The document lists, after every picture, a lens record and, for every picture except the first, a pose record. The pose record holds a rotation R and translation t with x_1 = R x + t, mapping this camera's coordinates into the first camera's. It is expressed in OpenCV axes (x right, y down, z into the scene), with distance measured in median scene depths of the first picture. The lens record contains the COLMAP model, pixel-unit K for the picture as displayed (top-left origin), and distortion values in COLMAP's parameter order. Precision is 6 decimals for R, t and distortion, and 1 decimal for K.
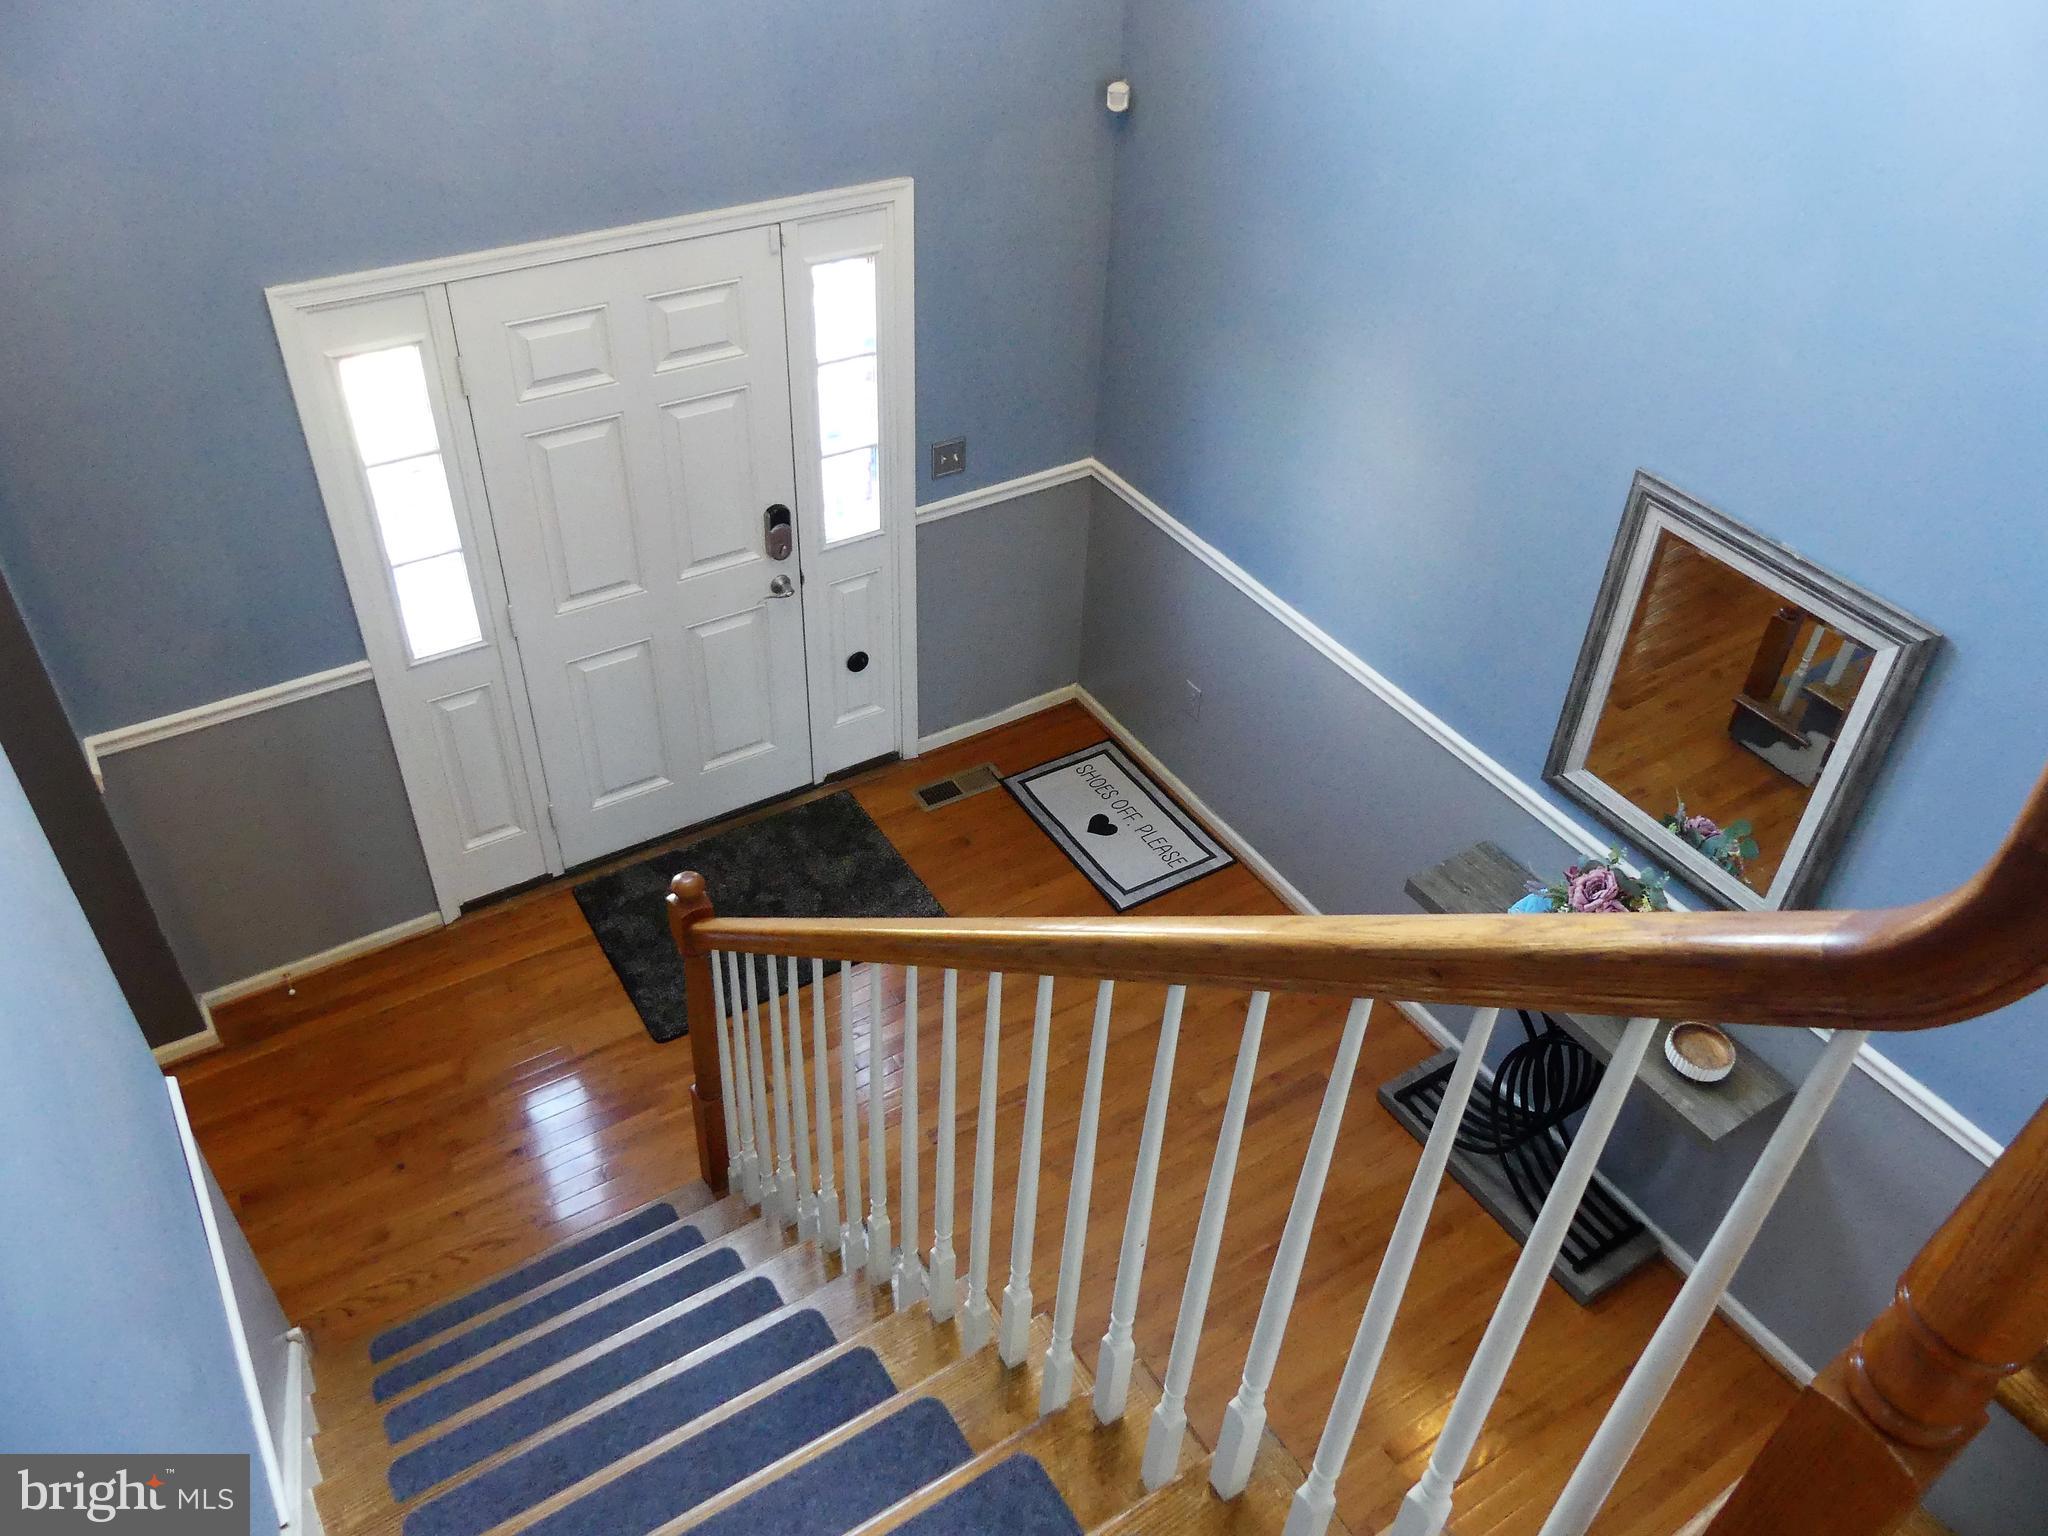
lens RADIAL K [[1571.3, 0, 1026.9], [0, 1571.3, 757.5], [0, 0, 1]] dist [-0.016178, 0.002338]
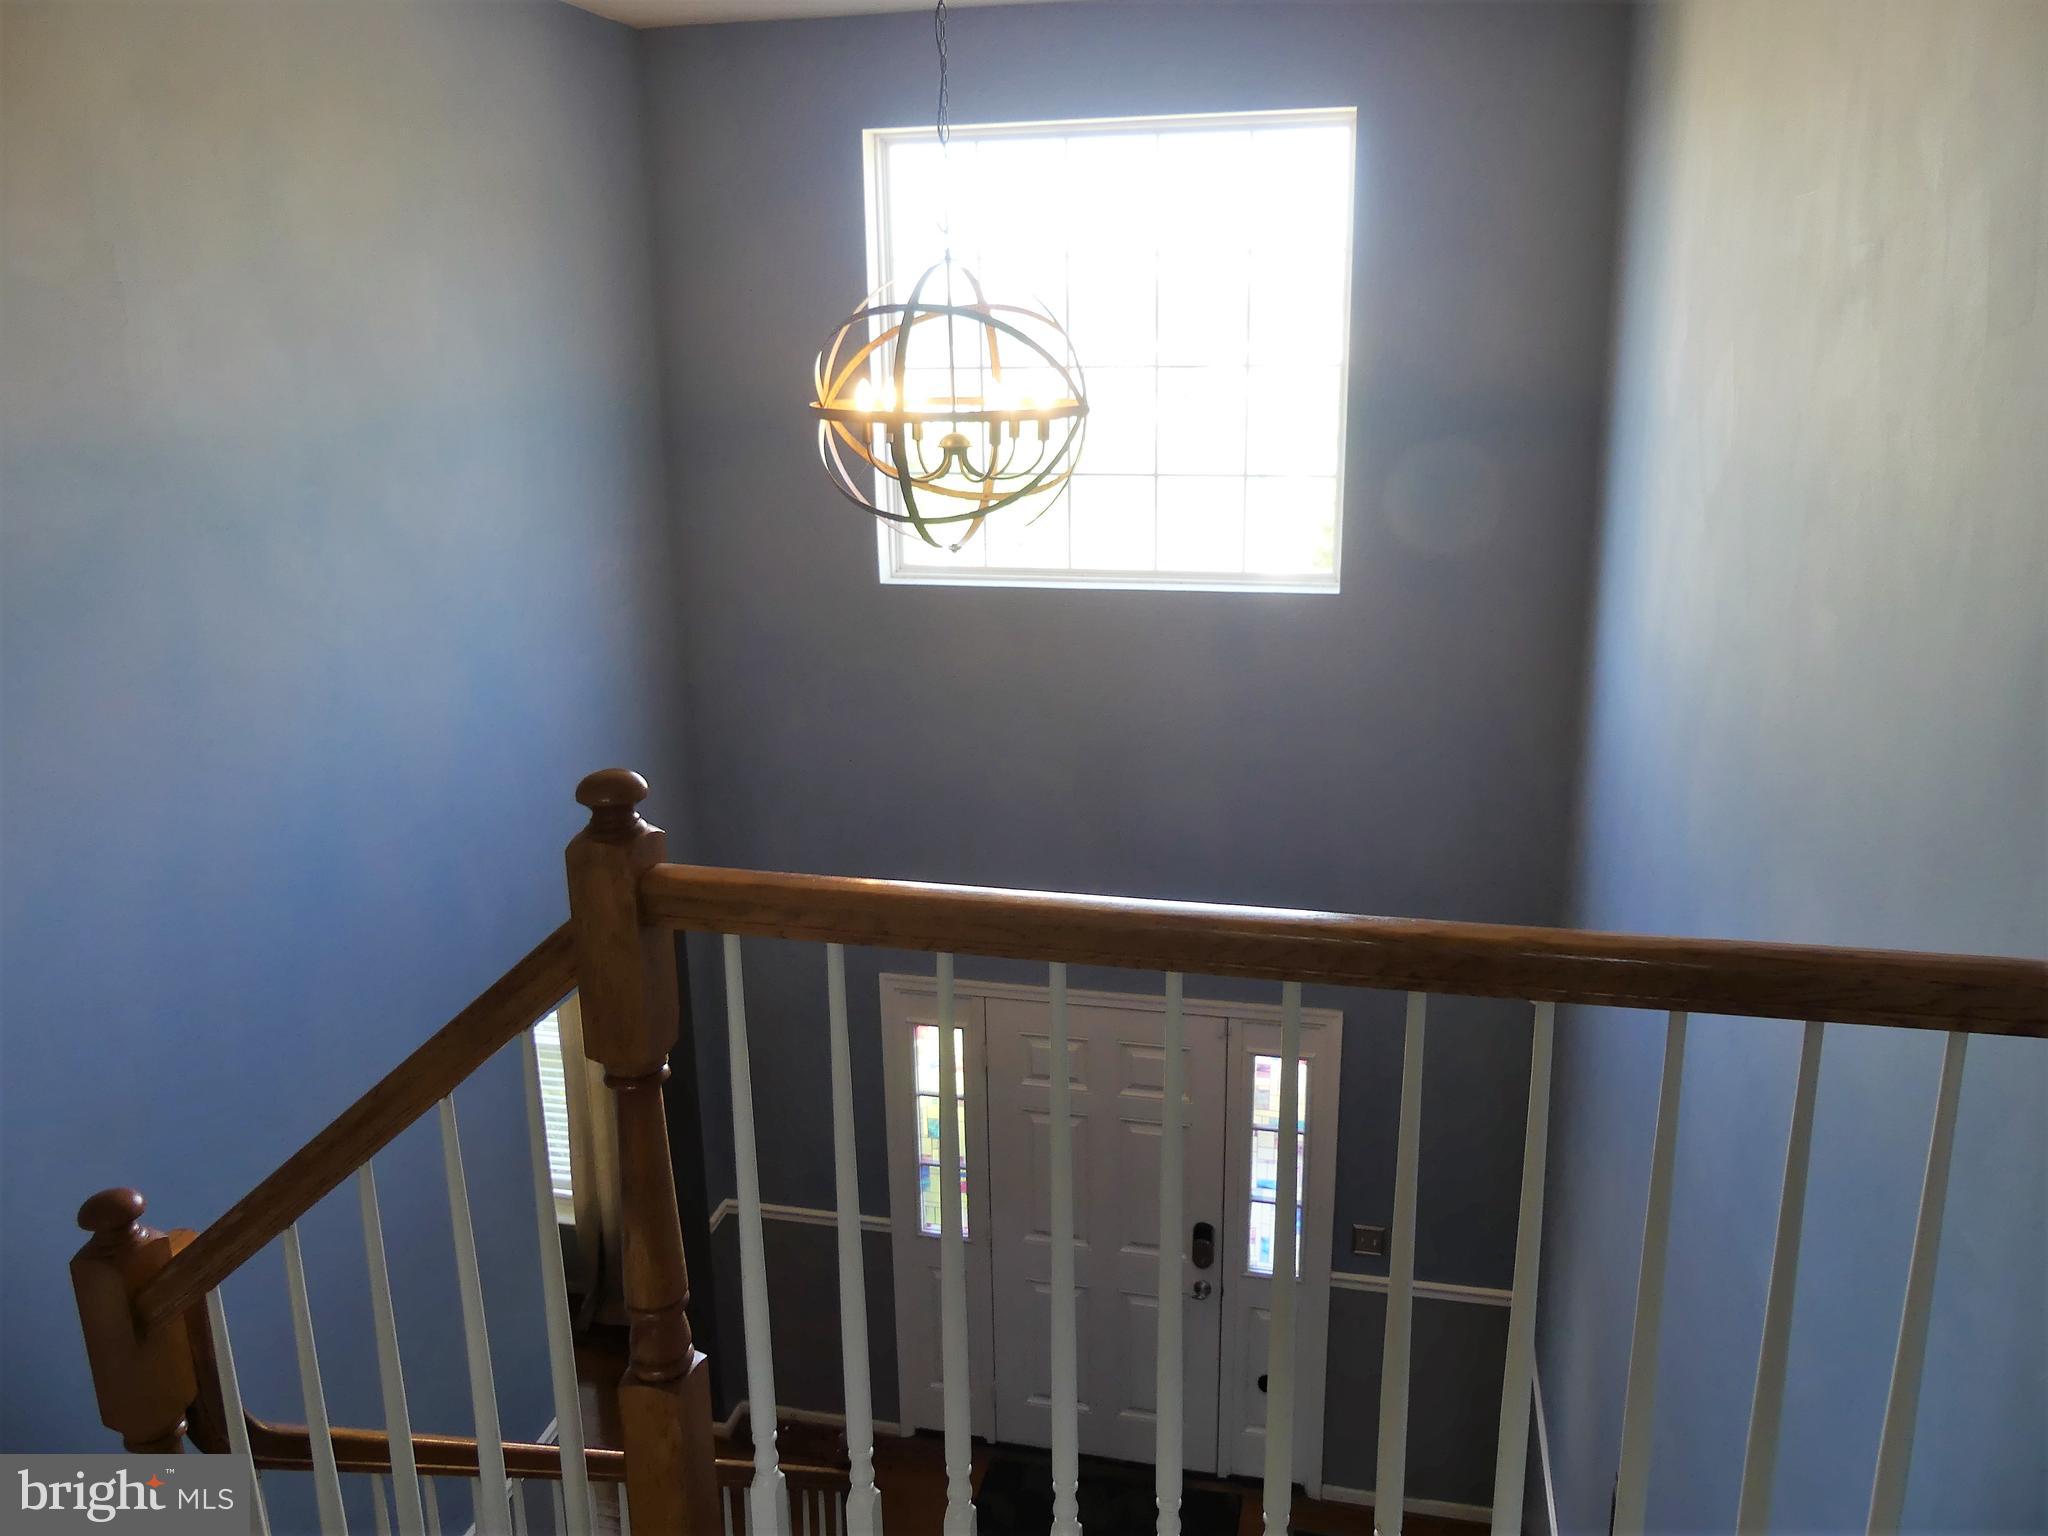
lens RADIAL K [[1571.3, 0, 1026.9], [0, 1571.3, 757.5], [0, 0, 1]] dist [-0.016178, 0.002338]
pose [[0.699532, 0.148265, -0.699051, 0.568111], [-0.418217, 0.878154, -0.232252, -0.140486], [0.579440, 0.454823, 0.676303, -0.093045]]
